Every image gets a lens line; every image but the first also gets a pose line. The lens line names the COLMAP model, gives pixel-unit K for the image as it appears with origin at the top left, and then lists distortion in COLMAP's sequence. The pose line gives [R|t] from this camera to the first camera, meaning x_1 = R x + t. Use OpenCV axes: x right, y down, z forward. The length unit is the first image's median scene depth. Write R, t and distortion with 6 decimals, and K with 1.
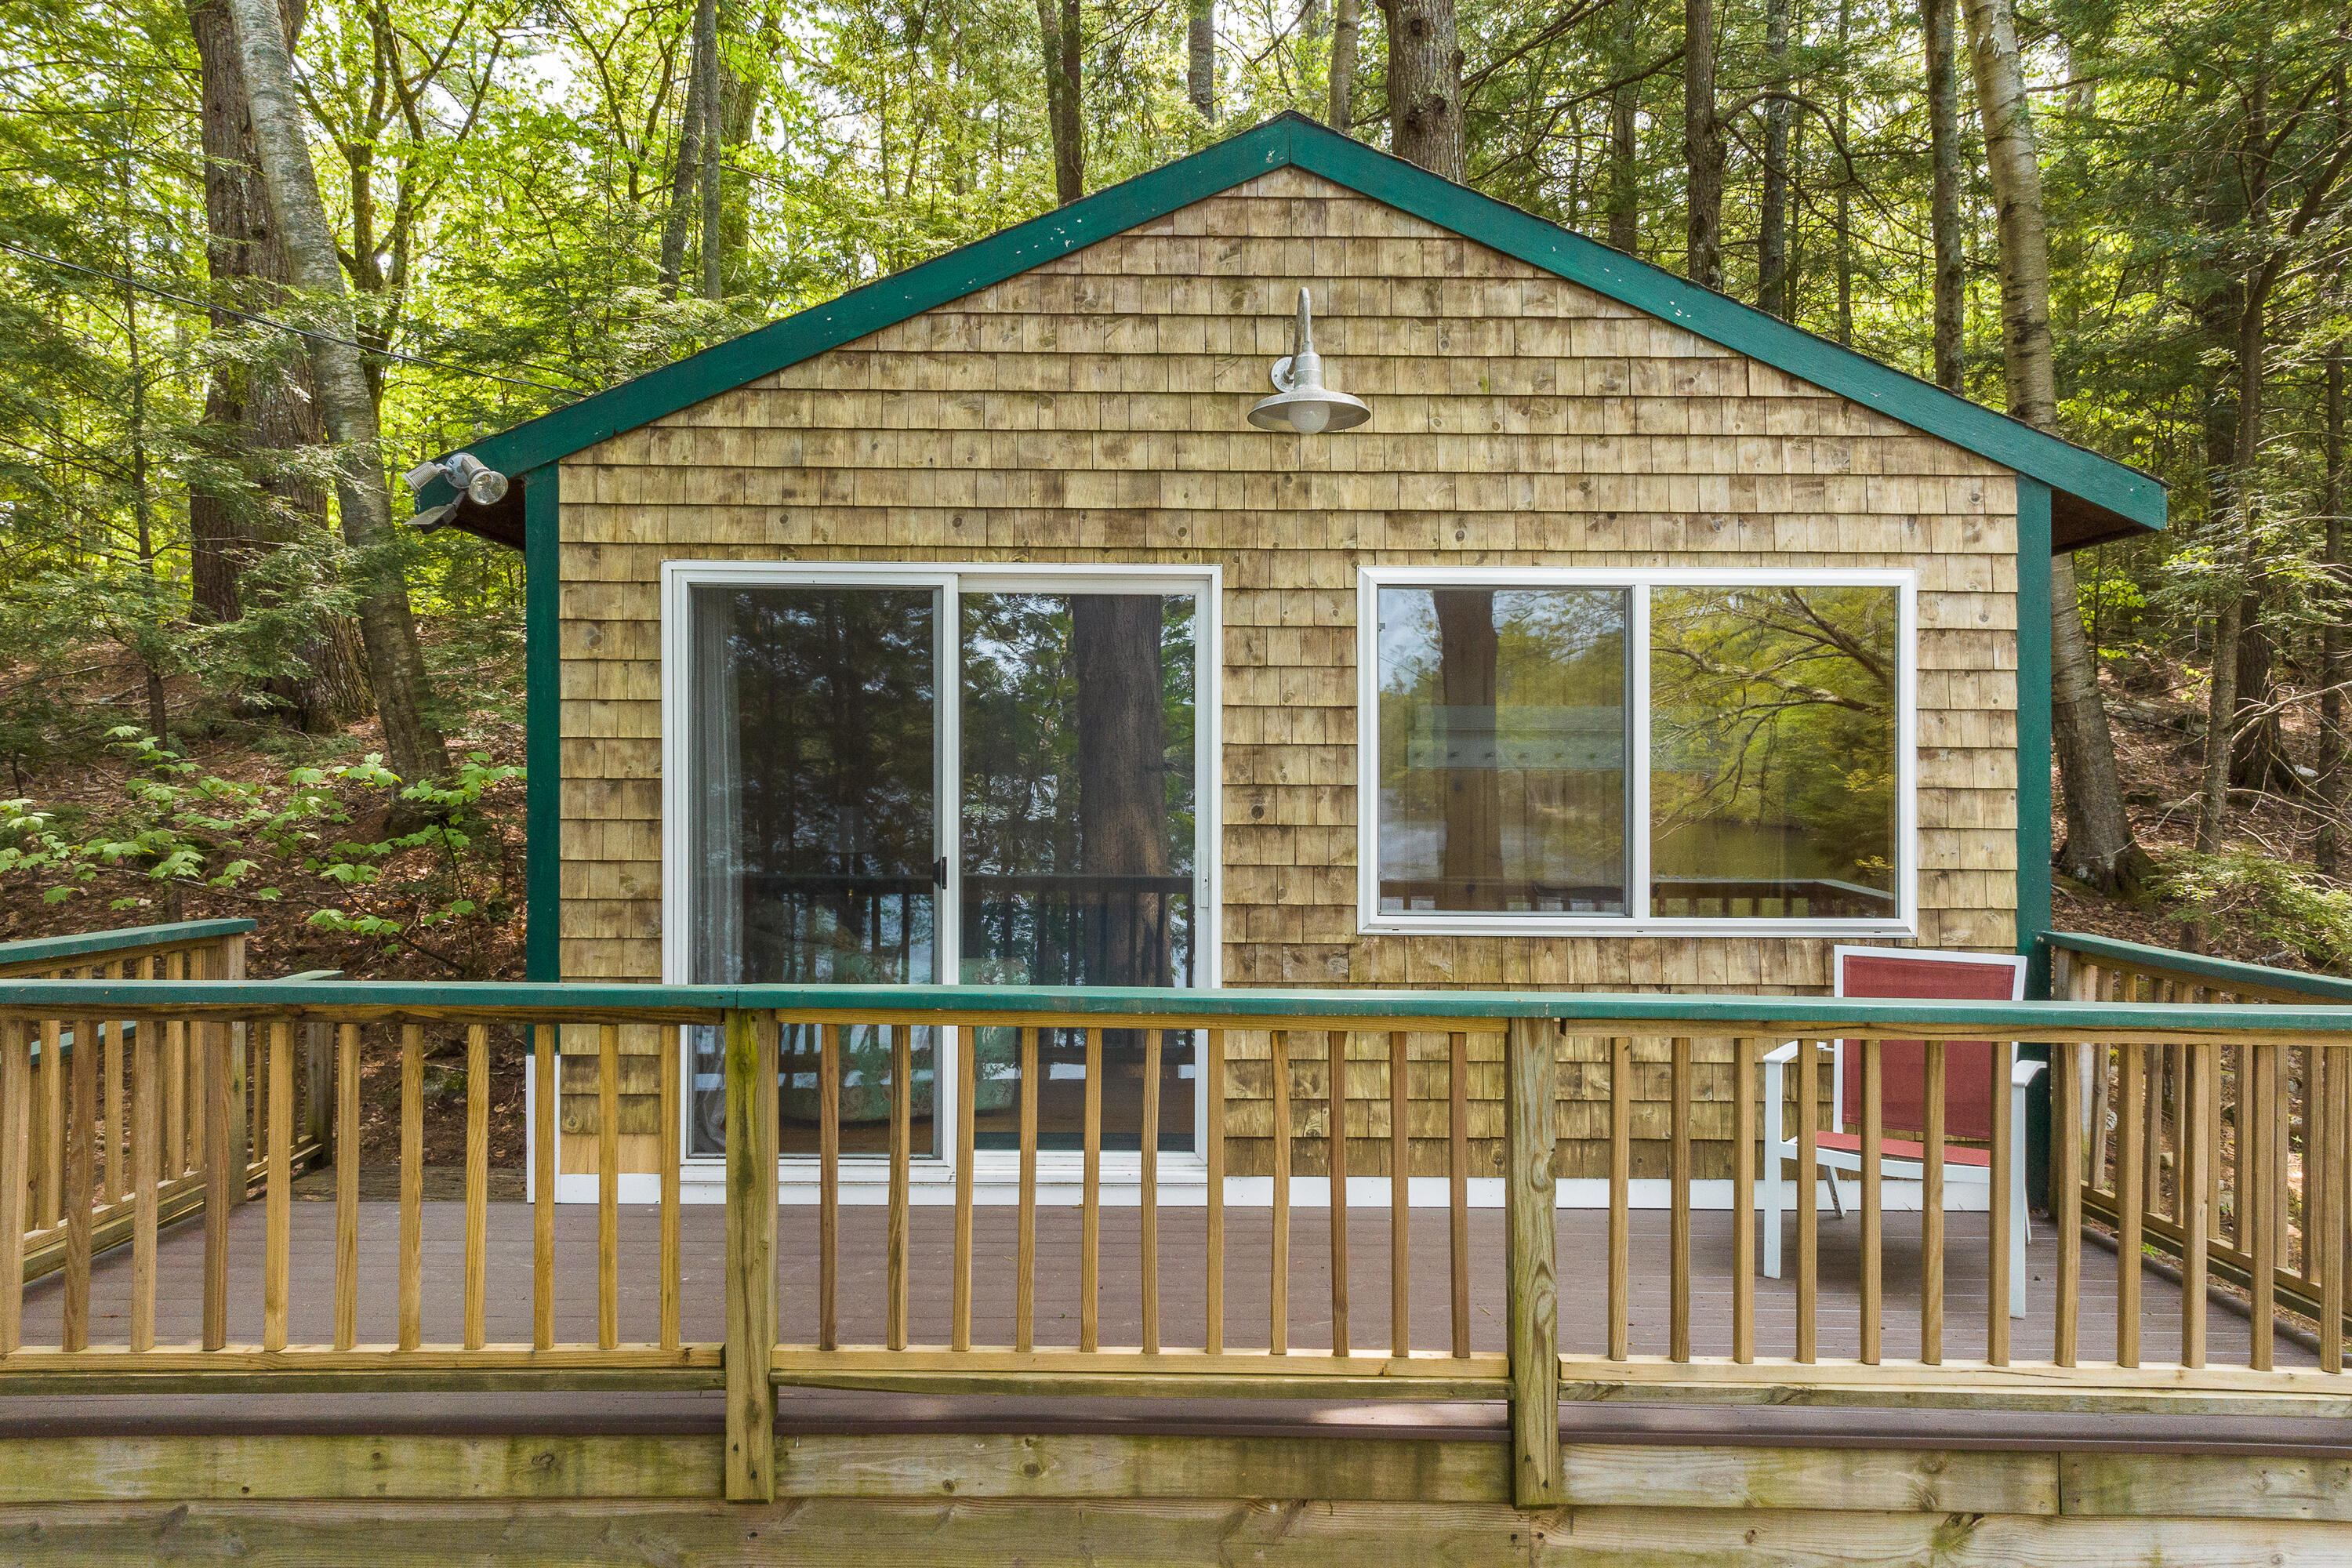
lens RADIAL K [[1602.9, 0, 1176.0], [0, 1602.9, 784.0], [0, 0, 1]] dist [0.044211, 0.000387]
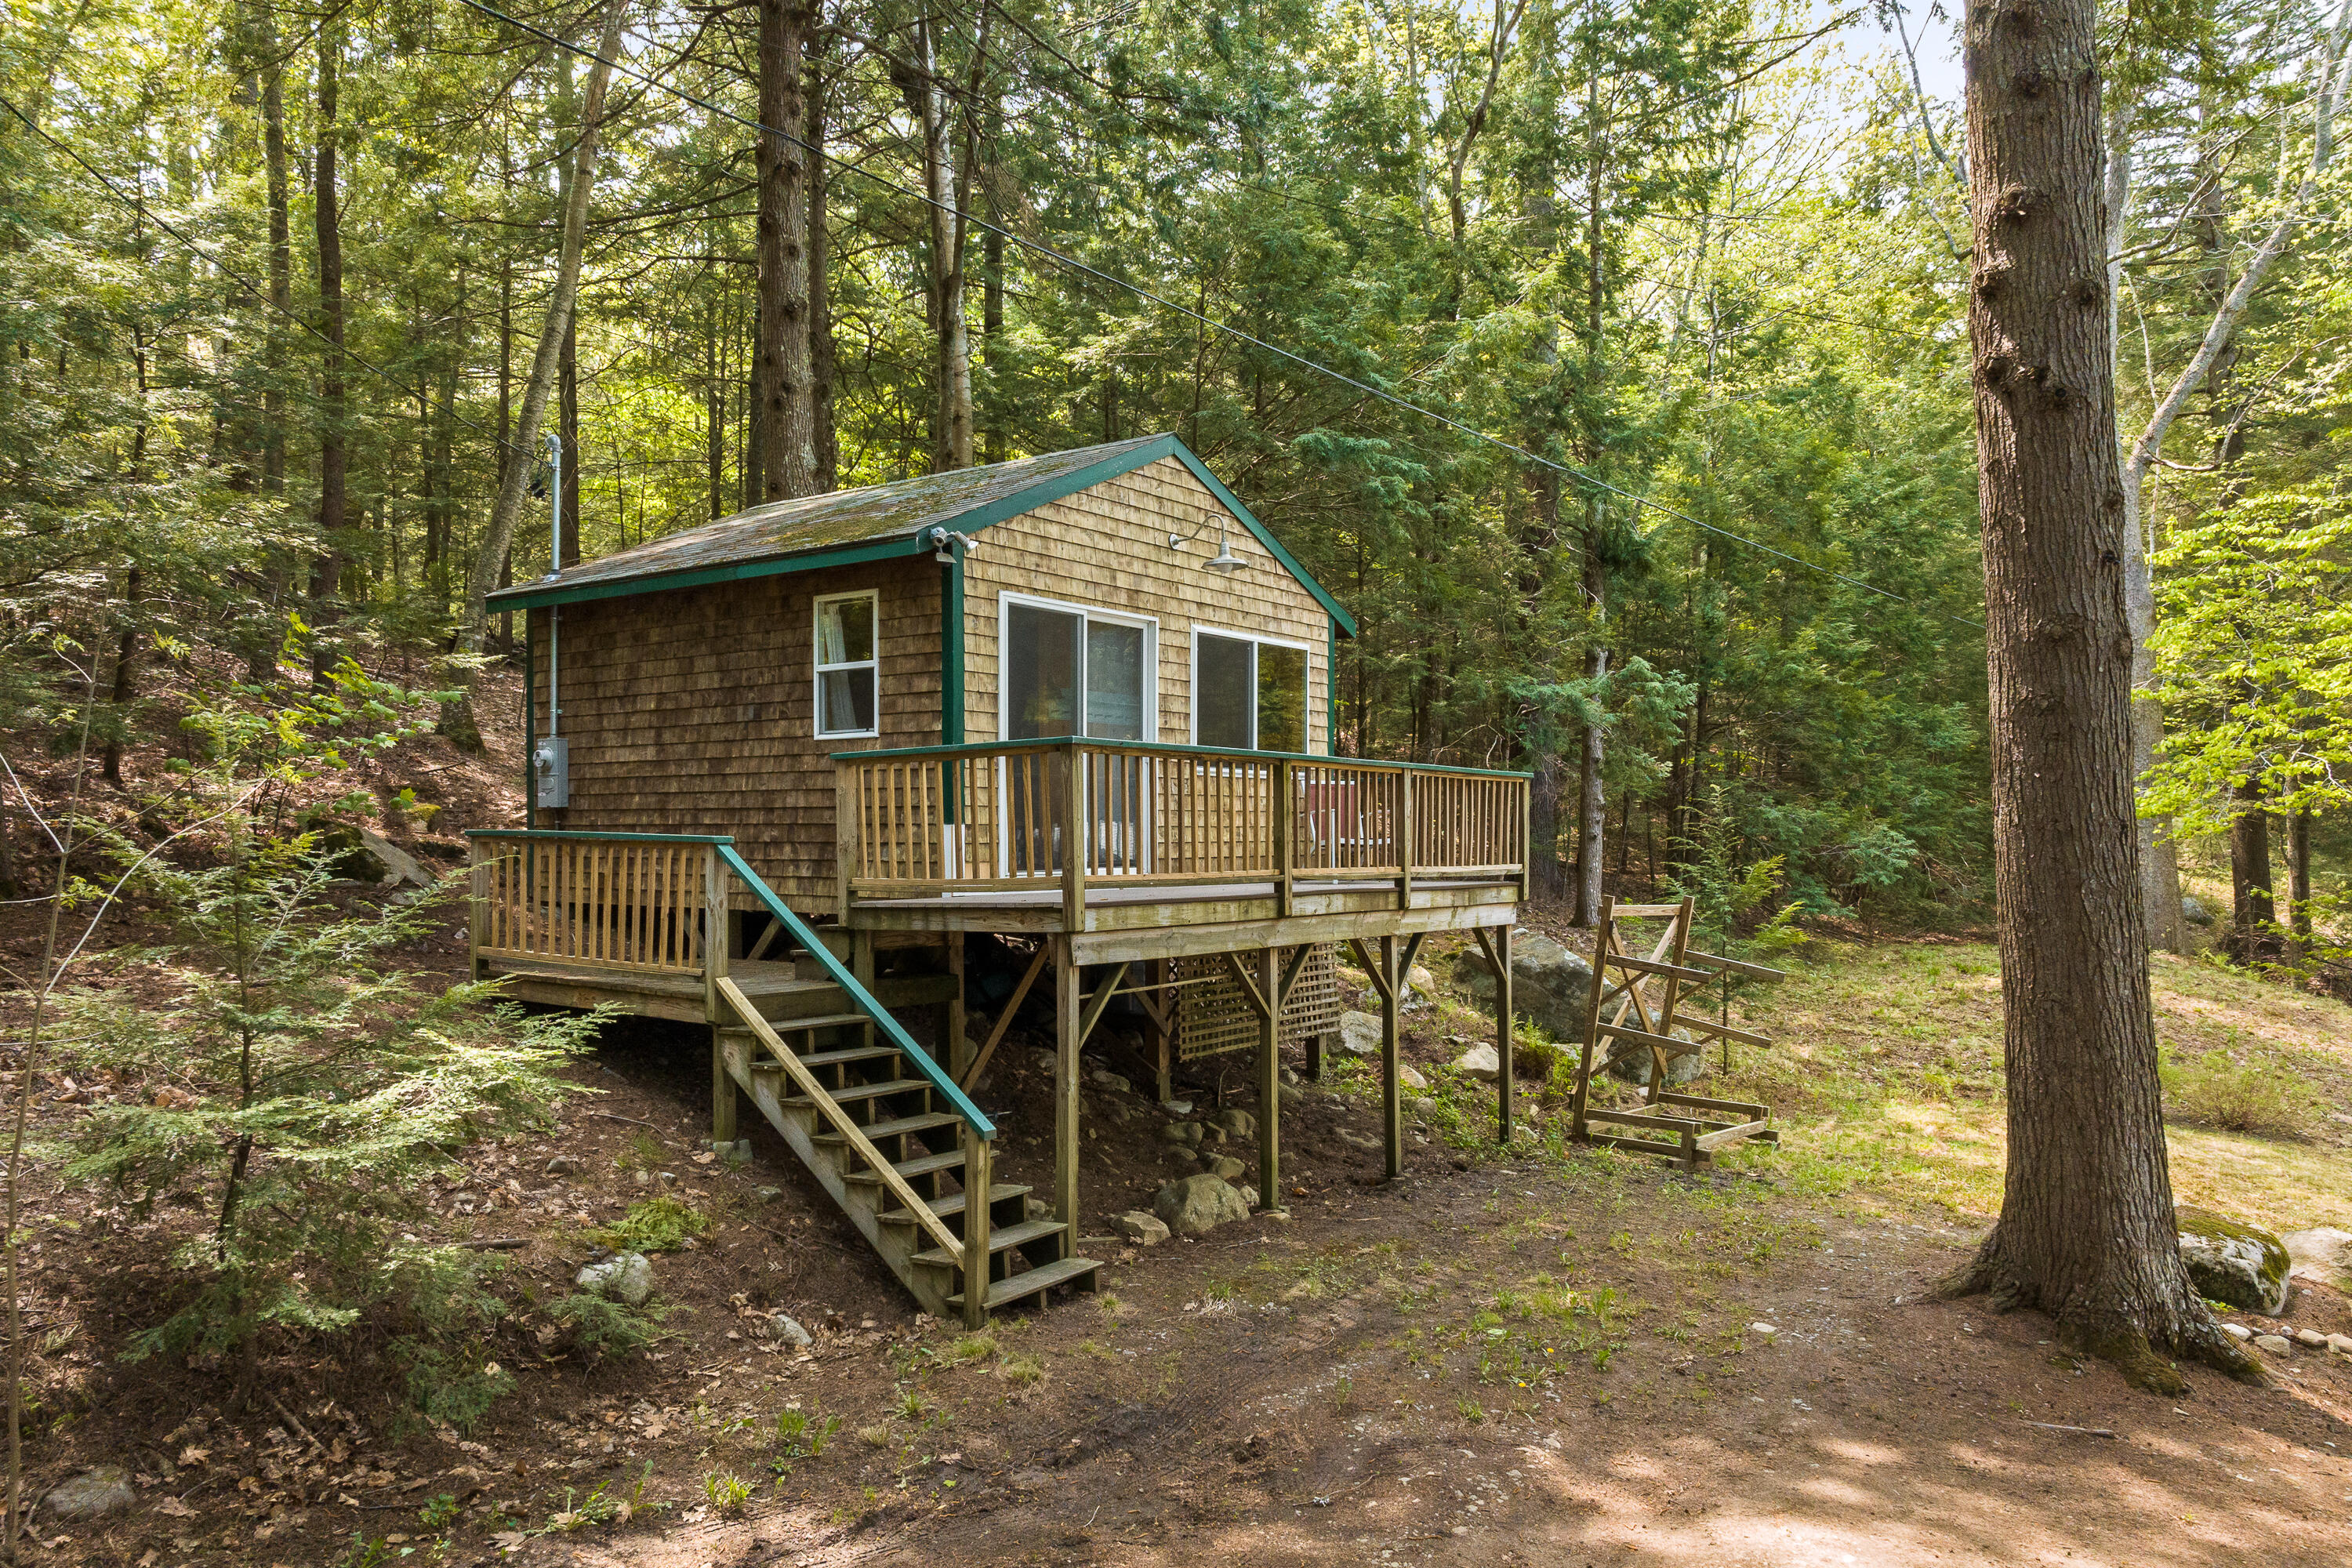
lens RADIAL K [[1695.1, 0, 1180.4], [0, 1695.1, 823.1], [0, 0, 1]] dist [0.048303, 0.001754]
pose [[0.585477, -0.001251, 0.810688, -1.980466], [0.002252, 0.999997, -0.000083, 0.167229], [-0.810686, 0.001875, 0.585479, -0.492906]]
